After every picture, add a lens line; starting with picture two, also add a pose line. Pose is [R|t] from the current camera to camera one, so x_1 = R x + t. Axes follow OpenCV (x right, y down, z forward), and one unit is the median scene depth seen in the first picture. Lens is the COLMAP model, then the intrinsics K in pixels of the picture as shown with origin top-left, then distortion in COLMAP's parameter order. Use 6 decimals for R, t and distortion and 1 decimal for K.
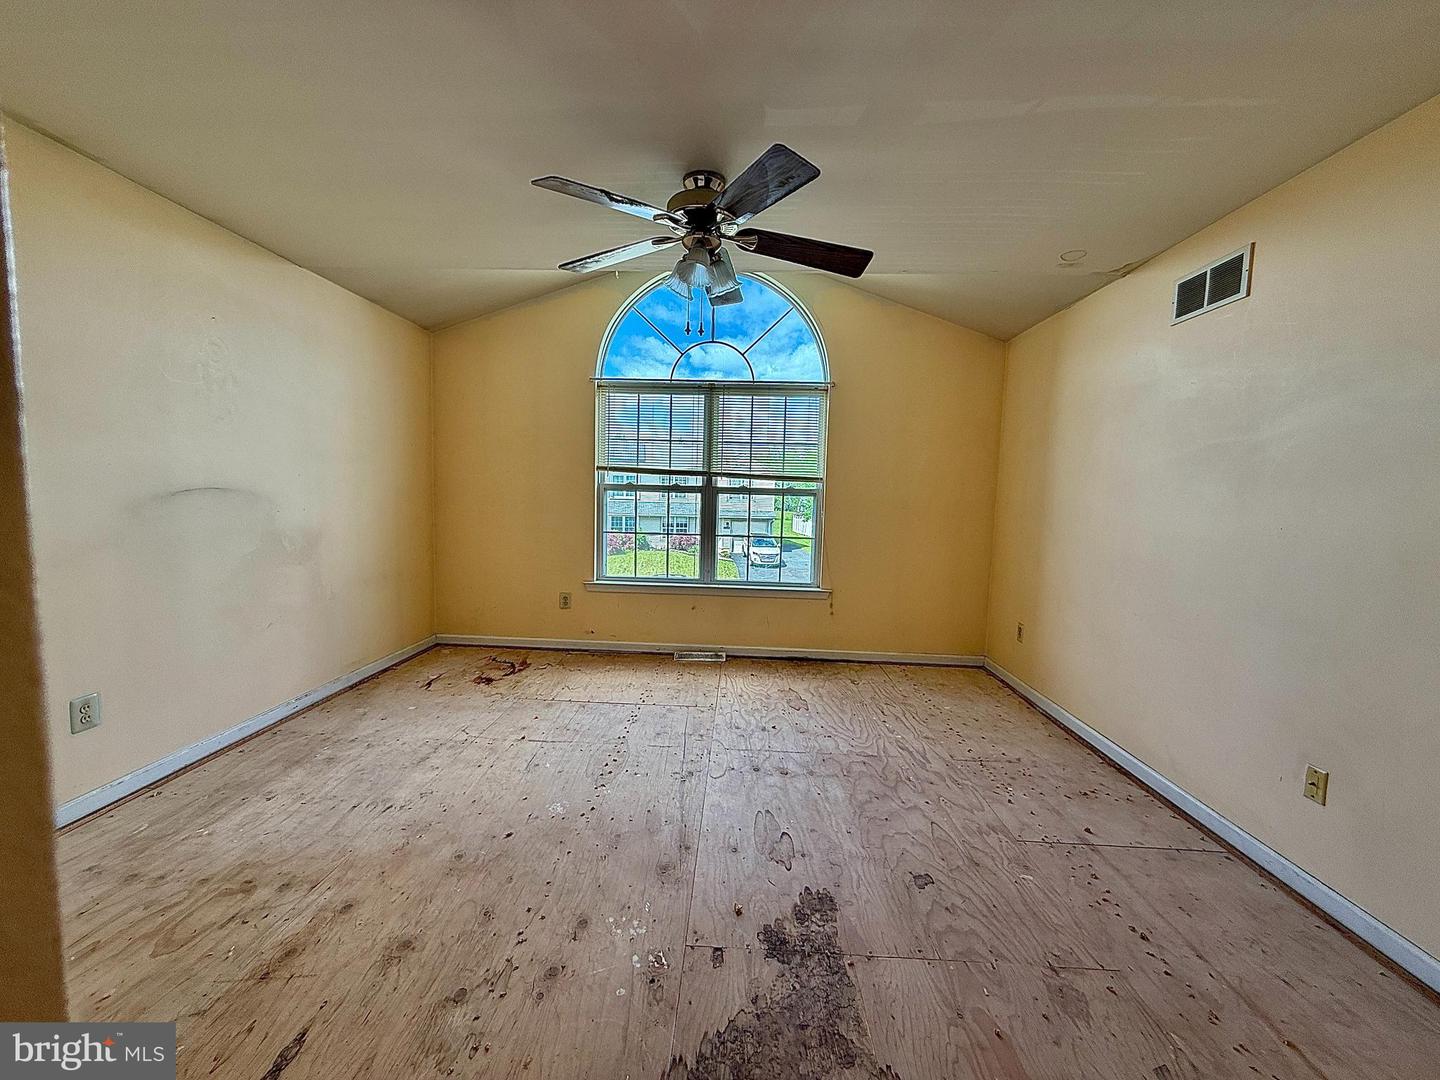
lens RADIAL K [[572.9, 0, 715.4], [0, 572.9, 539.6], [0, 0, 1]] dist [0.000410, 0.000104]
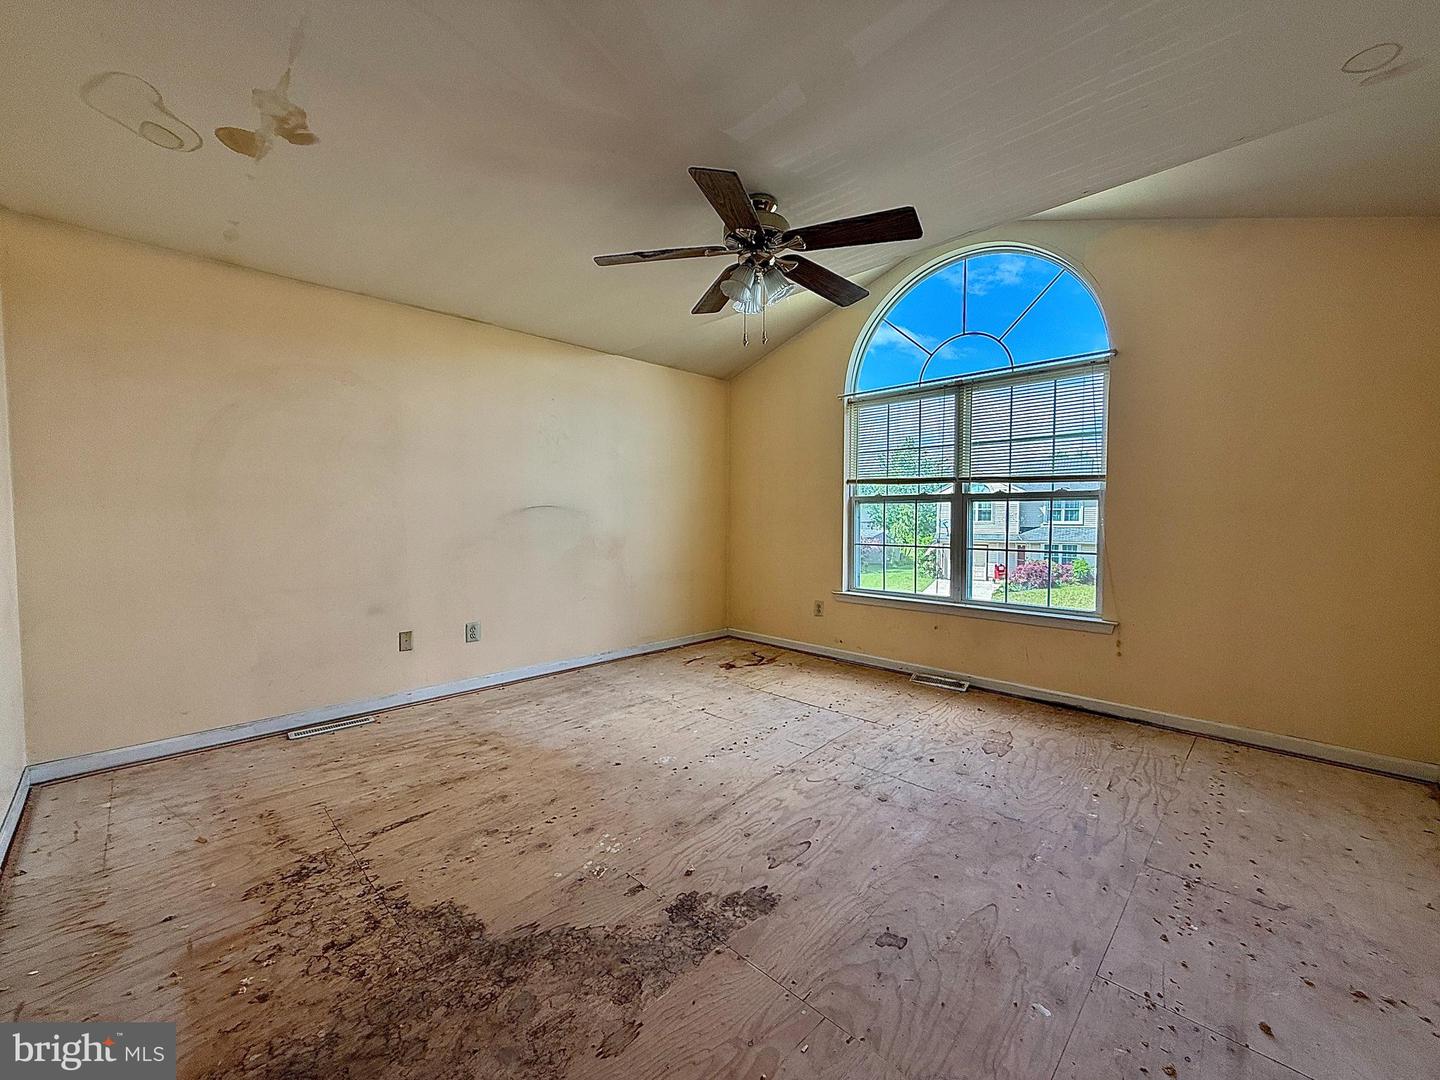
lens RADIAL K [[572.9, 0, 715.4], [0, 572.9, 539.6], [0, 0, 1]] dist [0.000410, 0.000104]
pose [[0.742134, 0.002845, -0.670245, 0.333662], [-0.036583, 0.998672, -0.036268, 0.027555], [0.669252, 0.051435, 0.741253, 0.088513]]
